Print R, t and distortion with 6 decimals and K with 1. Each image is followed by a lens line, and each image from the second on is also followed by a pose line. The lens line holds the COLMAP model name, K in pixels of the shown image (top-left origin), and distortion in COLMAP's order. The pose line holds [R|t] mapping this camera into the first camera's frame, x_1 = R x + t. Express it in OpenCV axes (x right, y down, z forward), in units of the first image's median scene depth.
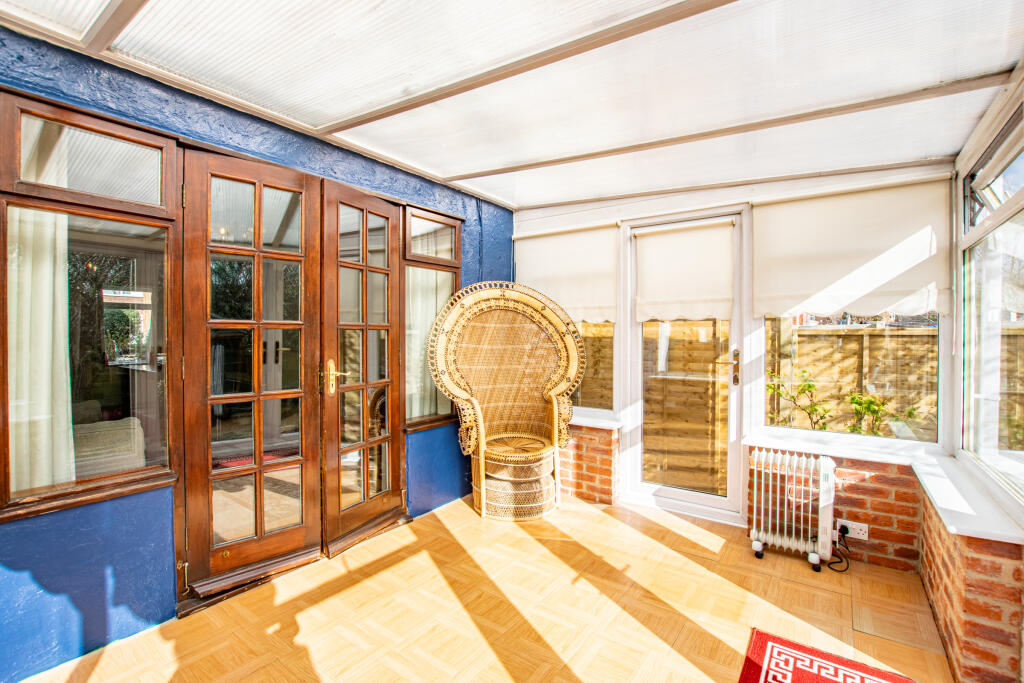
lens RADIAL K [[441.5, 0, 510.5], [0, 441.5, 336.7], [0, 0, 1]] dist [-0.000433, -0.000273]
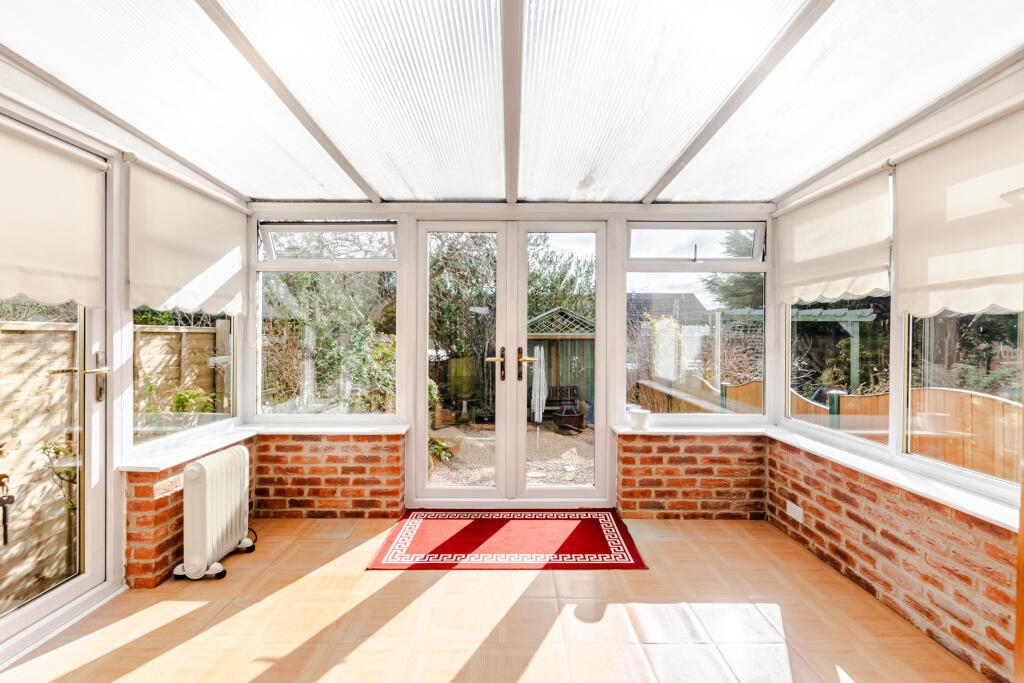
lens RADIAL K [[441.5, 0, 510.5], [0, 441.5, 336.7], [0, 0, 1]] dist [-0.000433, -0.000273]
pose [[-0.553874, -0.000510, 0.832601, -0.436312], [0.000015, 1.000000, 0.000623, 0.005748], [-0.832601, 0.000358, -0.553873, 0.843269]]
